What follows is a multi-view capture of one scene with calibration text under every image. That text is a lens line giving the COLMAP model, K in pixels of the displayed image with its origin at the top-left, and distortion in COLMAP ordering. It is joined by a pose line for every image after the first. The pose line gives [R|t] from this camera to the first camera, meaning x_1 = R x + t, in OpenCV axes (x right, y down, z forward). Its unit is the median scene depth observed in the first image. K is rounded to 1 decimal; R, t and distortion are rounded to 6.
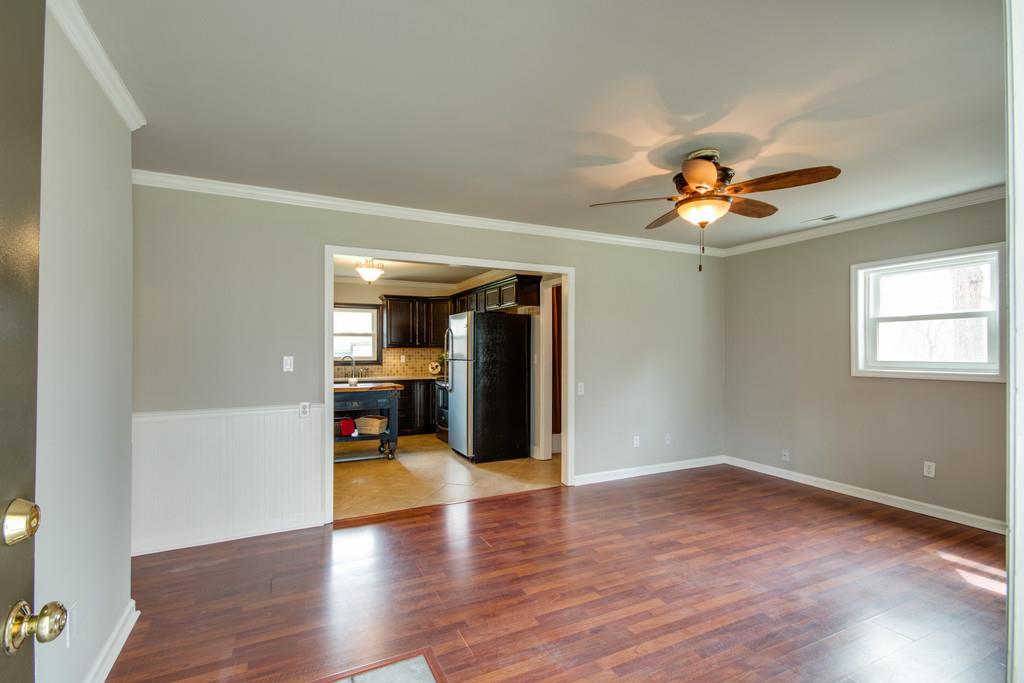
lens RADIAL K [[469.0, 0, 509.8], [0, 469.0, 346.6], [0, 0, 1]] dist [0.015294, -0.001726]
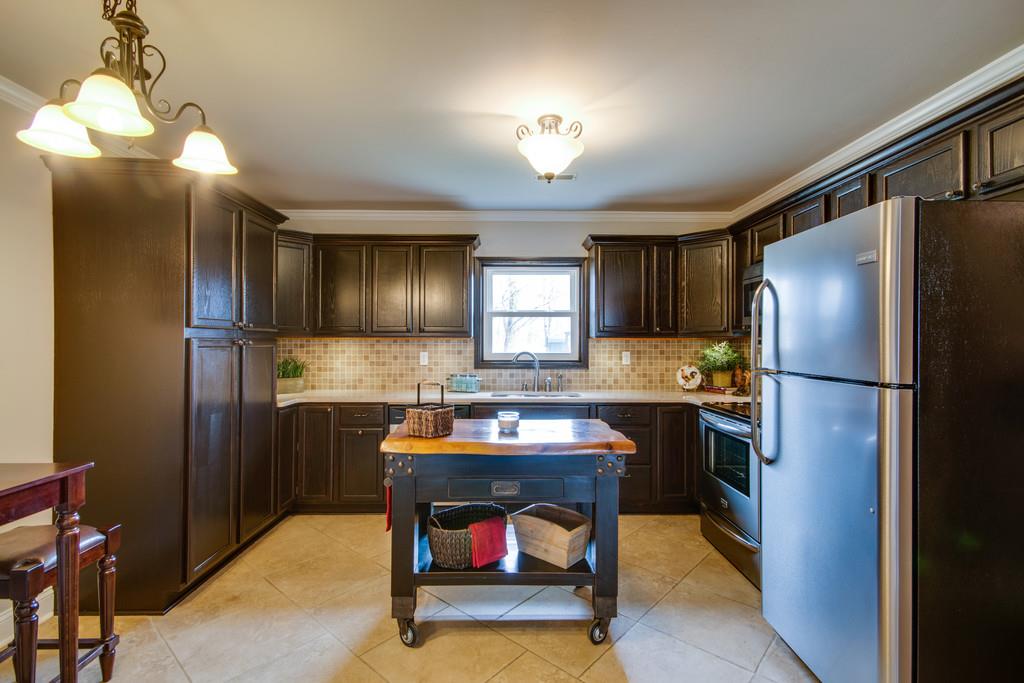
lens RADIAL K [[469.0, 0, 509.0], [0, 469.0, 339.1], [0, 0, 1]] dist [0.015294, -0.001726]
pose [[0.897837, 0.002805, -0.440319, -0.119221], [0.000221, 0.999977, 0.006821, 0.000947], [0.440328, -0.006222, 0.897815, 0.491238]]
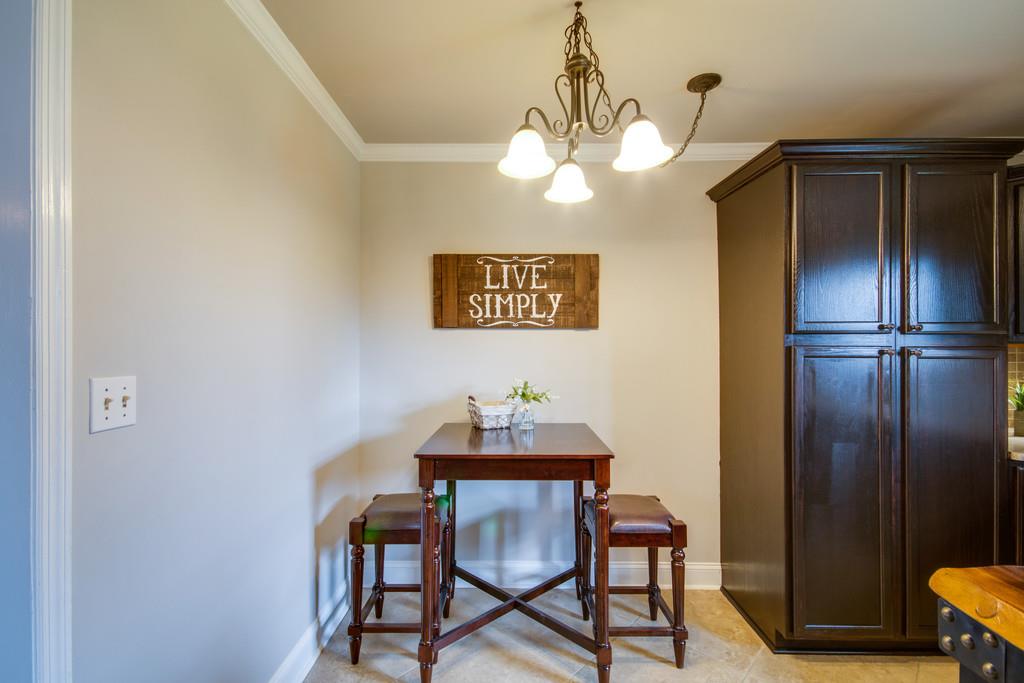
lens RADIAL K [[469.0, 0, 513.0], [0, 469.0, 345.6], [0, 0, 1]] dist [0.015294, -0.001726]
pose [[-0.458789, -0.001492, -0.888544, -0.139320], [0.009696, 0.999931, -0.006685, 0.002376], [0.888492, -0.011682, -0.458743, 0.664120]]
